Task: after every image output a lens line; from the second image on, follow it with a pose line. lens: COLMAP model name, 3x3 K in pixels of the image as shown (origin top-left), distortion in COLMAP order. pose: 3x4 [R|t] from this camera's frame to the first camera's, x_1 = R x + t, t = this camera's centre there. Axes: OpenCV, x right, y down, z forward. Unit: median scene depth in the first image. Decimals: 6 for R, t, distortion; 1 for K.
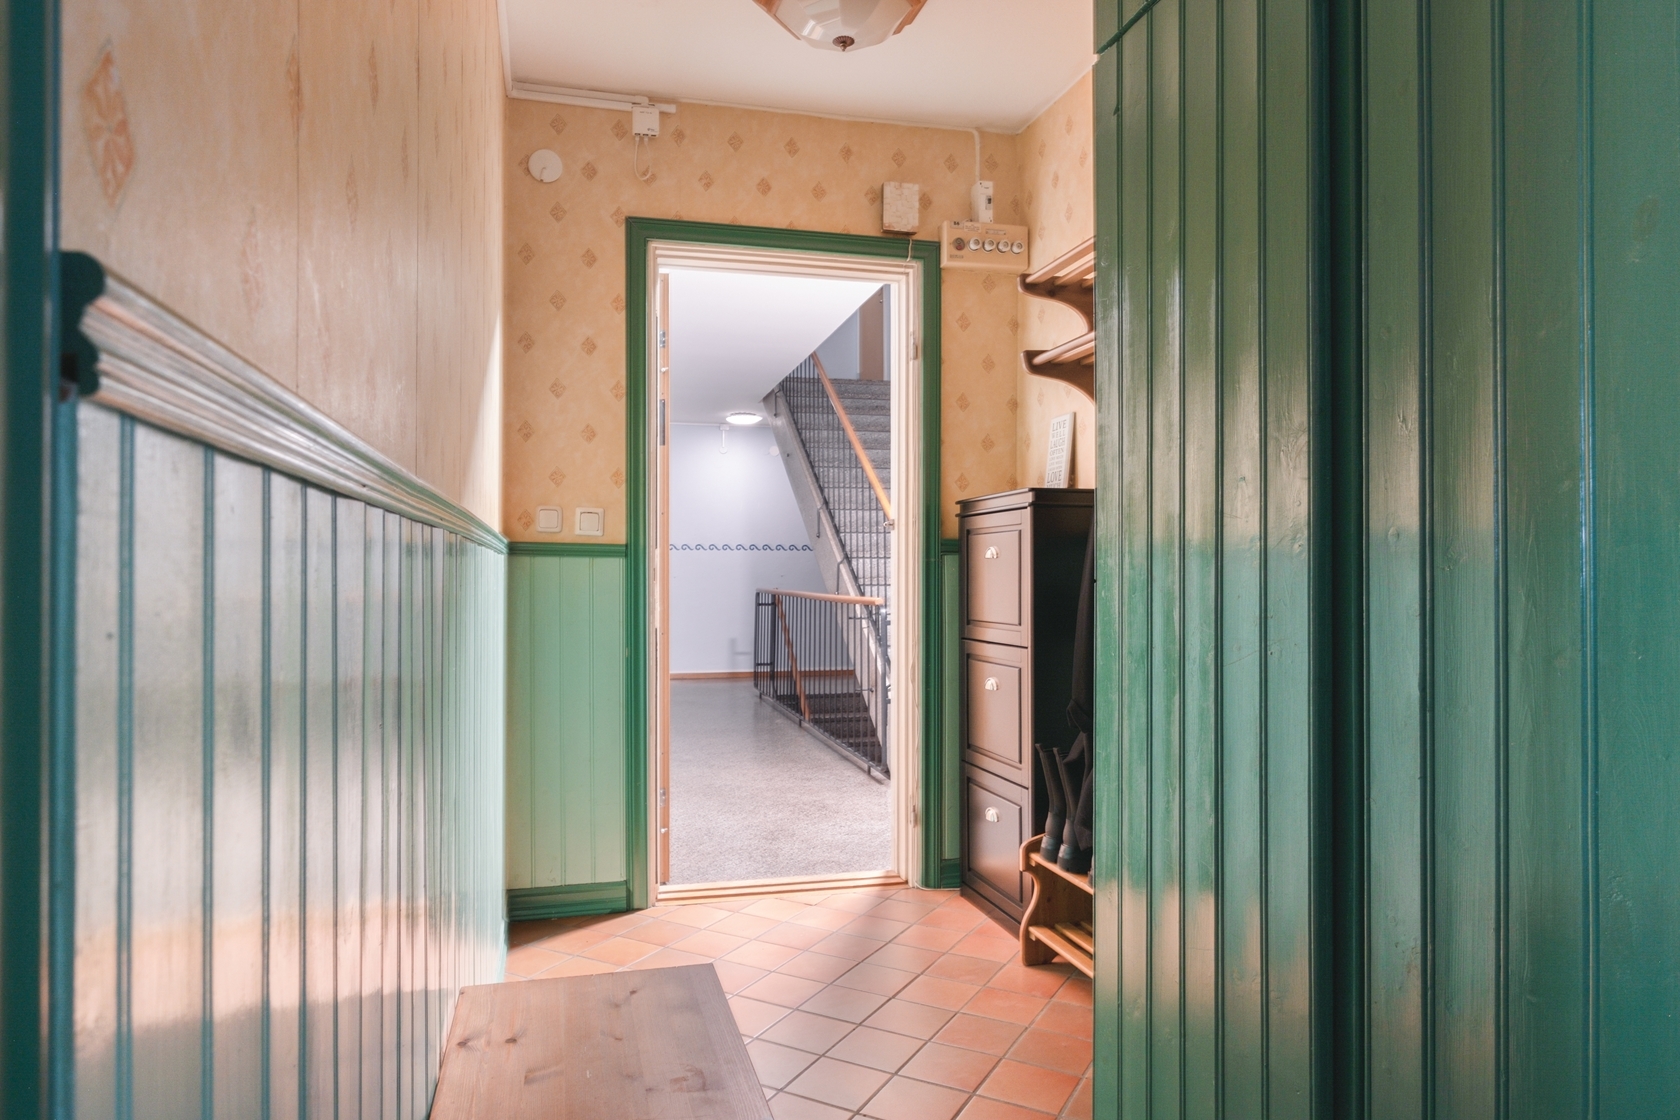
lens RADIAL K [[1111.5, 0, 838.9], [0, 1111.5, 562.8], [0, 0, 1]] dist [-0.001467, -0.000165]
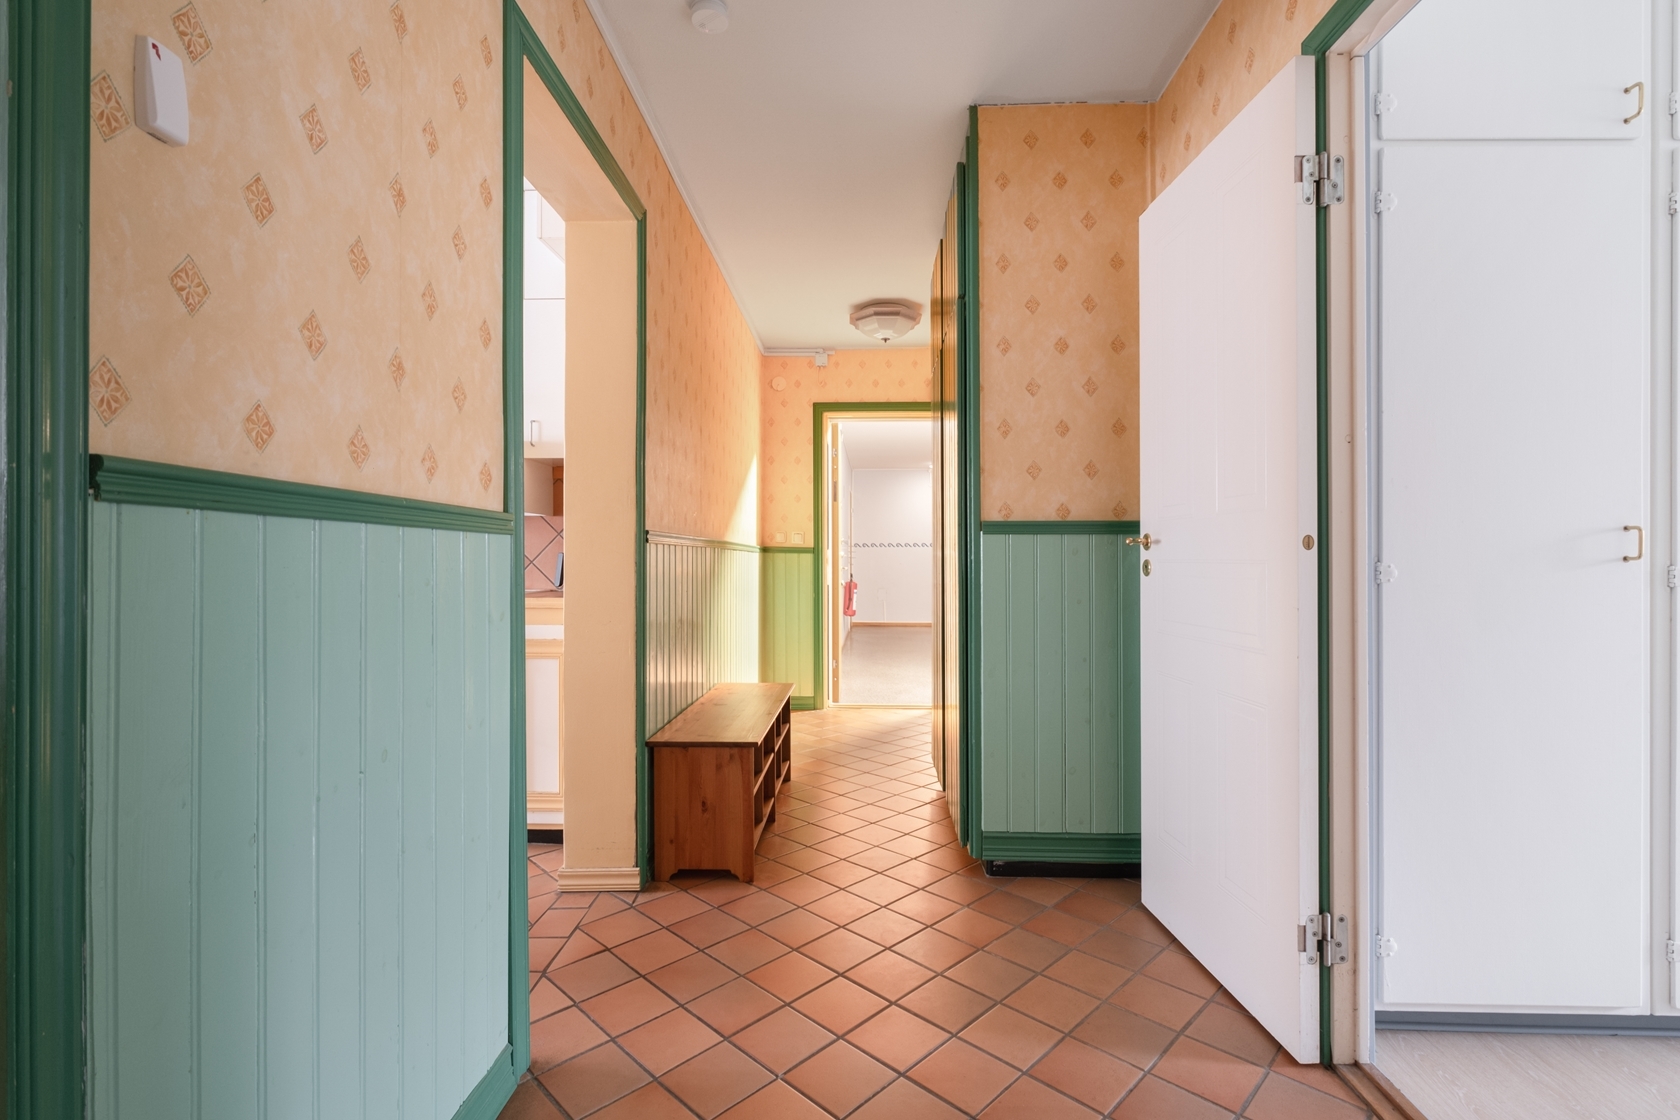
lens RADIAL K [[842.2, 0, 841.6], [0, 842.2, 557.9], [0, 0, 1]] dist [0.000093, 0.000004]
pose [[0.961003, 0.001188, -0.276534, 0.339166], [0.000433, 0.999983, 0.005798, -0.005744], [0.276536, -0.005692, 0.960987, -0.634151]]
